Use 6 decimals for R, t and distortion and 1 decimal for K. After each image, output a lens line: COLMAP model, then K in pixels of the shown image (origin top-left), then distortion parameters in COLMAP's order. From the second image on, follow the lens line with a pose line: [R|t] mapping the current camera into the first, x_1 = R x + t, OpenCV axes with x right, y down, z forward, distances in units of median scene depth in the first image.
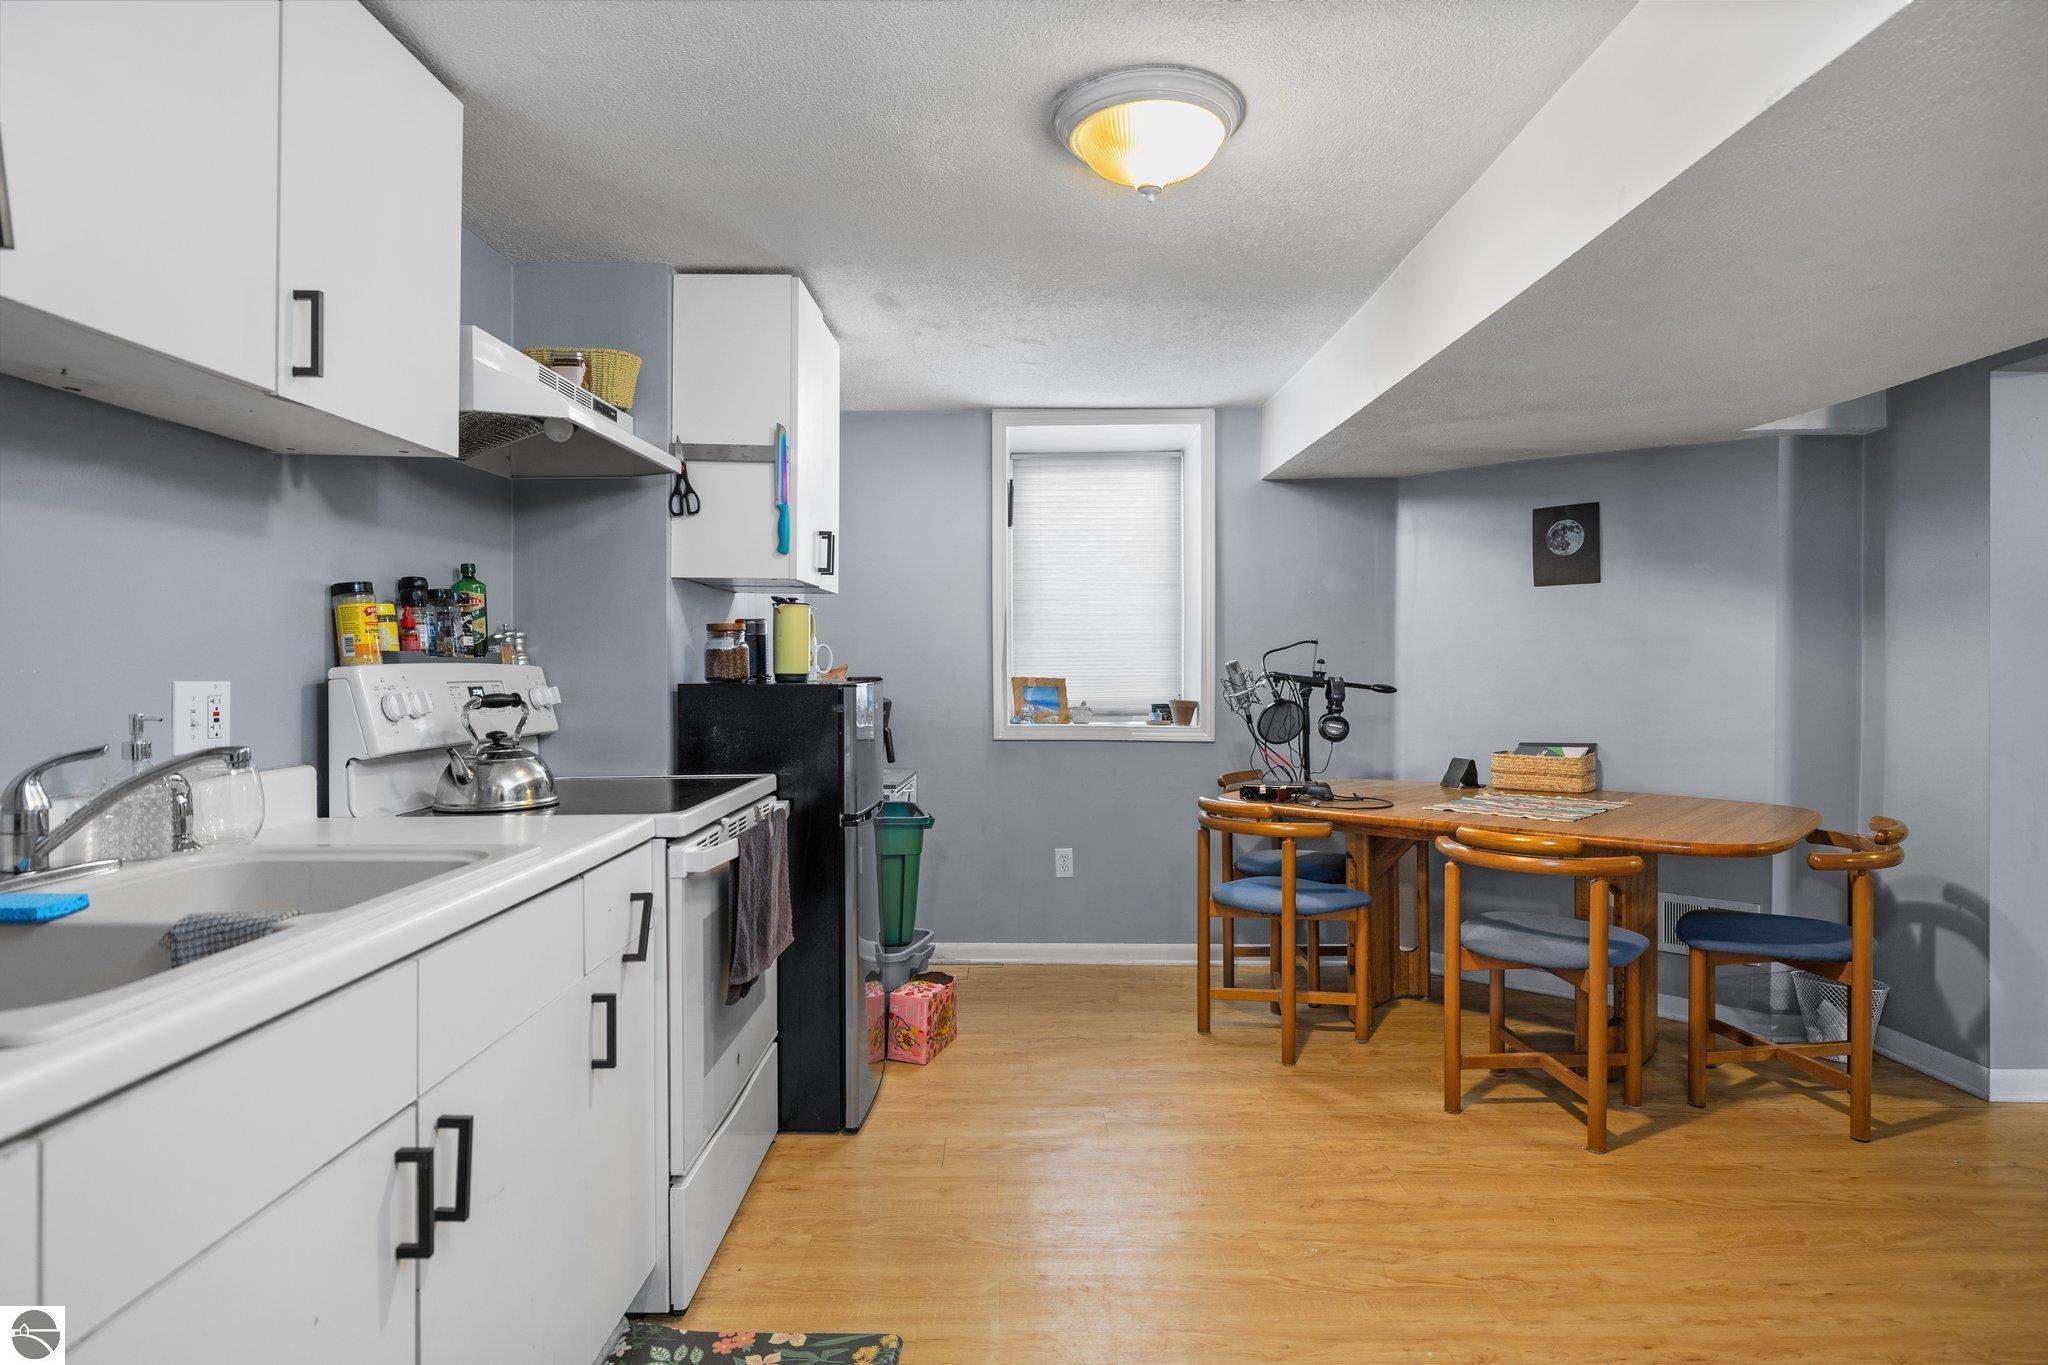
lens RADIAL K [[1103.7, 0, 1014.7], [0, 1103.7, 667.0], [0, 0, 1]] dist [0.000362, 0.000220]
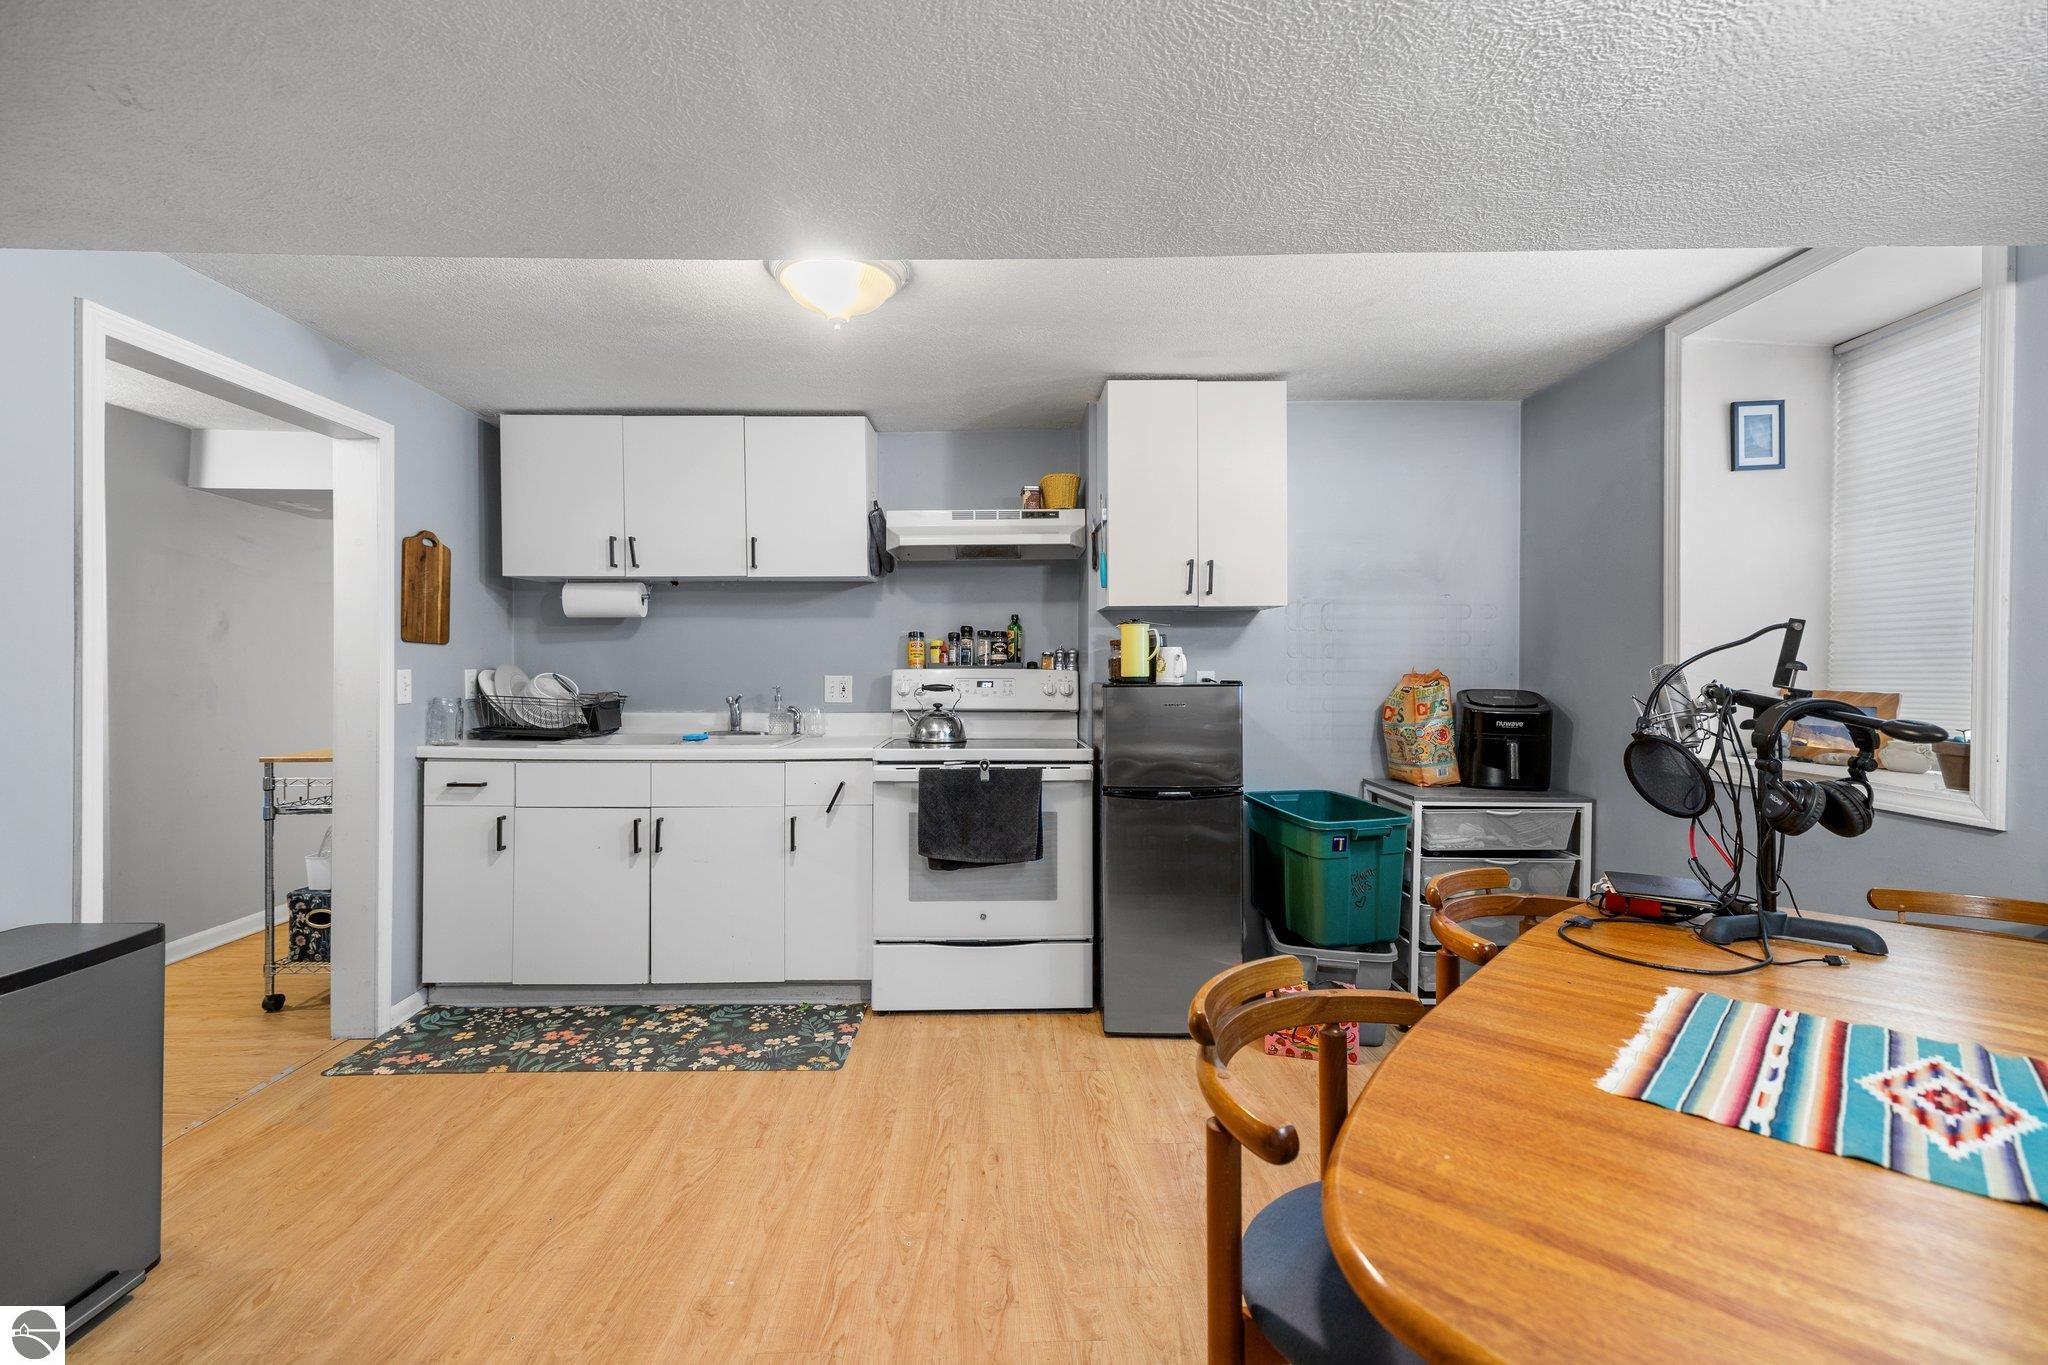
lens RADIAL K [[873.4, 0, 1035.7], [0, 873.4, 676.9], [0, 0, 1]] dist [0.004454, 0.000212]
pose [[0.045814, 0.010524, -0.998895, 0.873756], [-0.004584, 0.999936, 0.010325, -0.004316], [0.998939, 0.004106, 0.045859, 0.873769]]
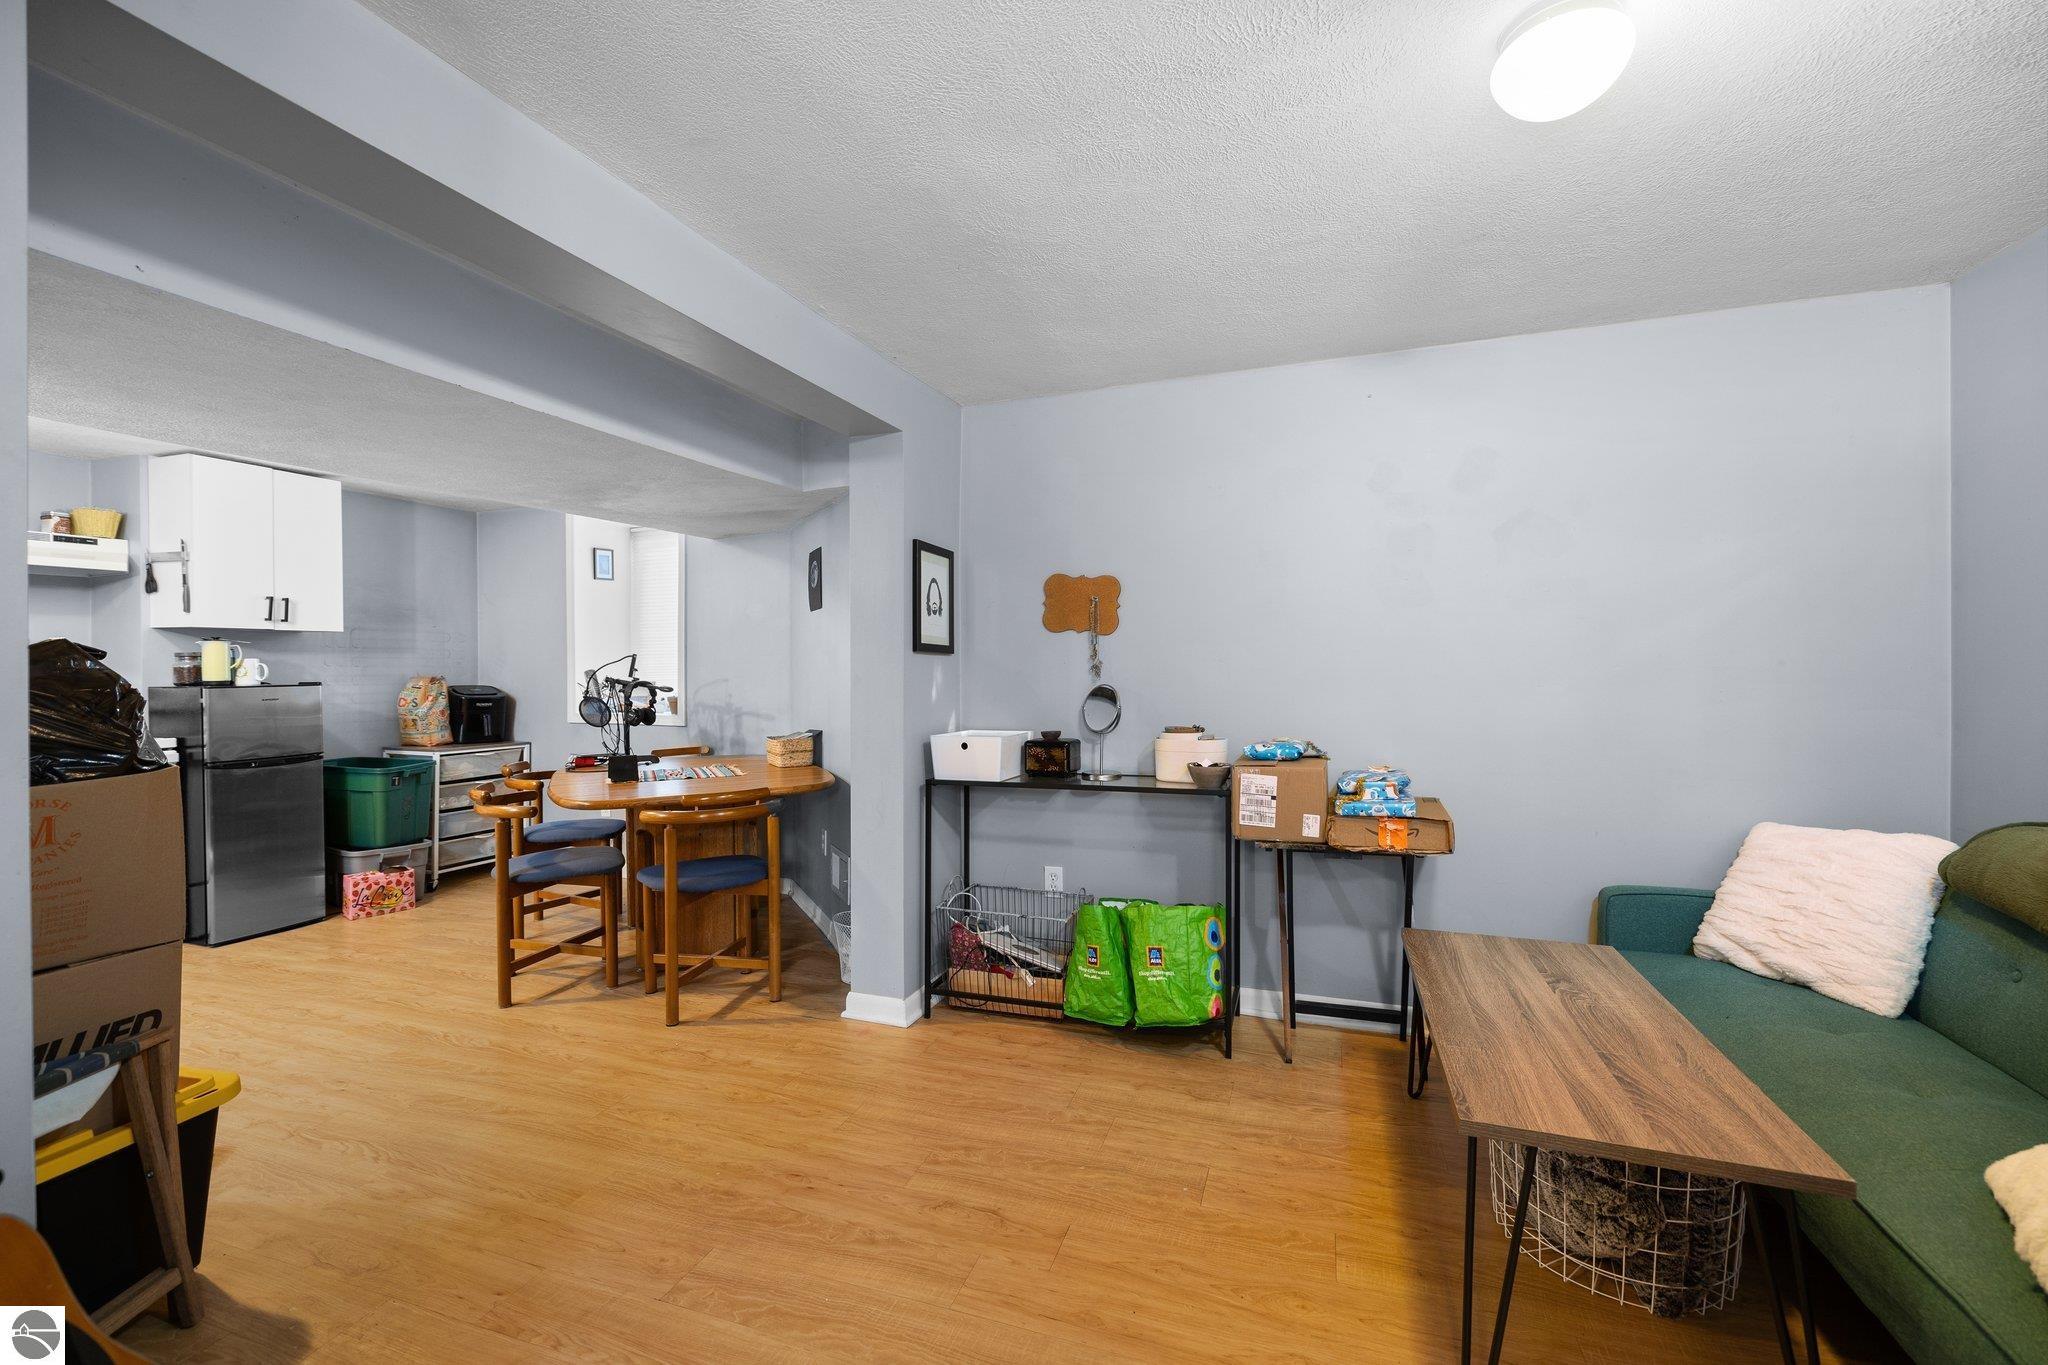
lens RADIAL K [[873.4, 0, 1017.1], [0, 873.4, 671.9], [0, 0, 1]] dist [0.004454, 0.000212]
pose [[0.940839, -0.005939, -0.338802, 1.522825], [0.006075, 0.999981, -0.000658, 0.000568], [0.338799, -0.001440, 0.940858, 0.138541]]
